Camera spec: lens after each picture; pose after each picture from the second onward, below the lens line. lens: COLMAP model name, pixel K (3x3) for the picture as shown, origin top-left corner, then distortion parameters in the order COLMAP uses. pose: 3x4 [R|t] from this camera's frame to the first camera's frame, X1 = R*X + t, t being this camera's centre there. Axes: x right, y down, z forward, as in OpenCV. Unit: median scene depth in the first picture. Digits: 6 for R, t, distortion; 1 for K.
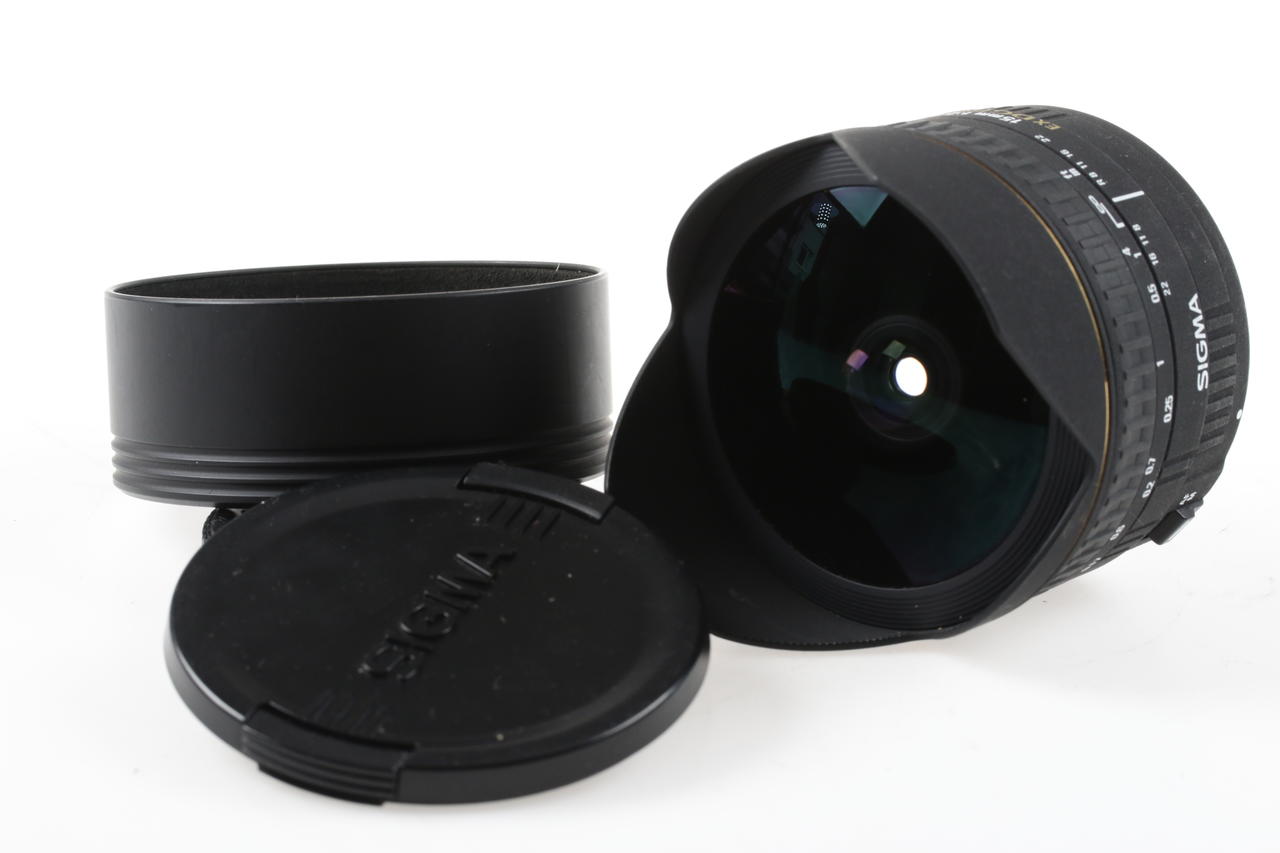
lens RADIAL K [[4142.2, 0, 640.0], [0, 4142.2, 426.5], [0, 0, 1]] dist [0.041886, -0.171568]
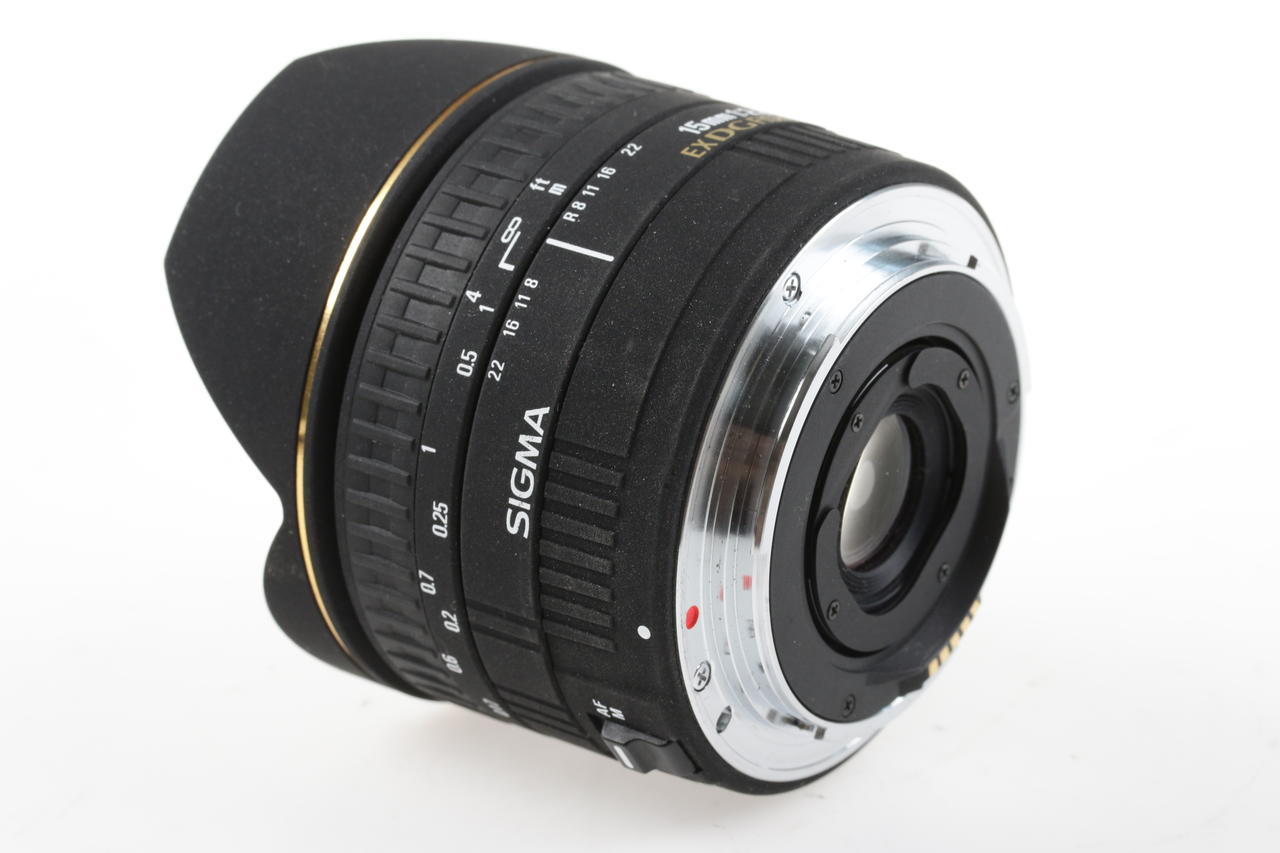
lens RADIAL K [[4142.2, 0, 640.0], [0, 4142.2, 426.5], [0, 0, 1]] dist [0.041886, -0.171568]
pose [[0.020765, 0.332917, -0.942727, 0.798993], [-0.300004, 0.901553, 0.311769, -0.253124], [0.953712, 0.276348, 0.118597, 0.933571]]
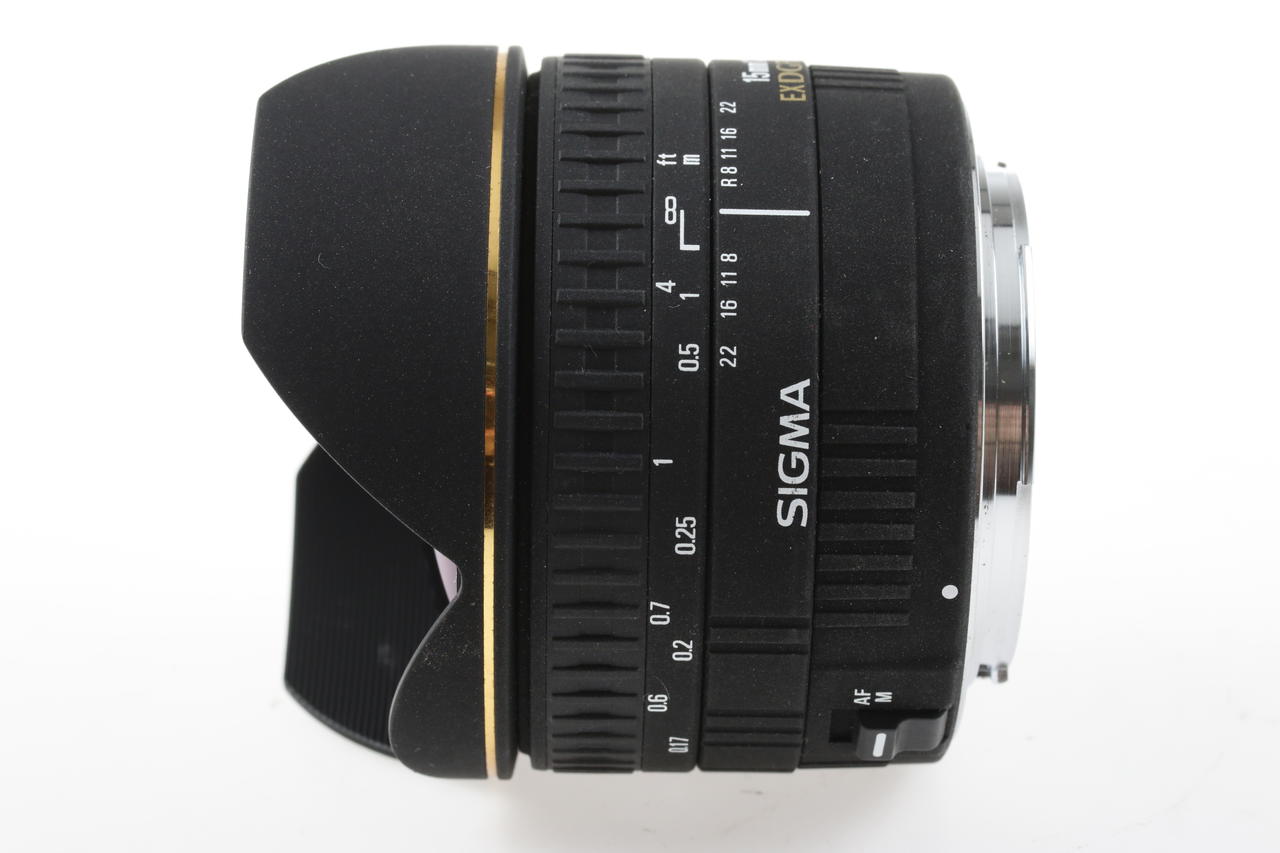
lens RADIAL K [[4142.2, 0, 640.0], [0, 4142.2, 426.5], [0, 0, 1]] dist [0.041886, -0.171568]
pose [[0.606448, 0.216223, -0.765159, 0.614619], [-0.200307, 0.972824, 0.116147, -0.094718], [0.769479, 0.082830, 0.633279, 0.572347]]
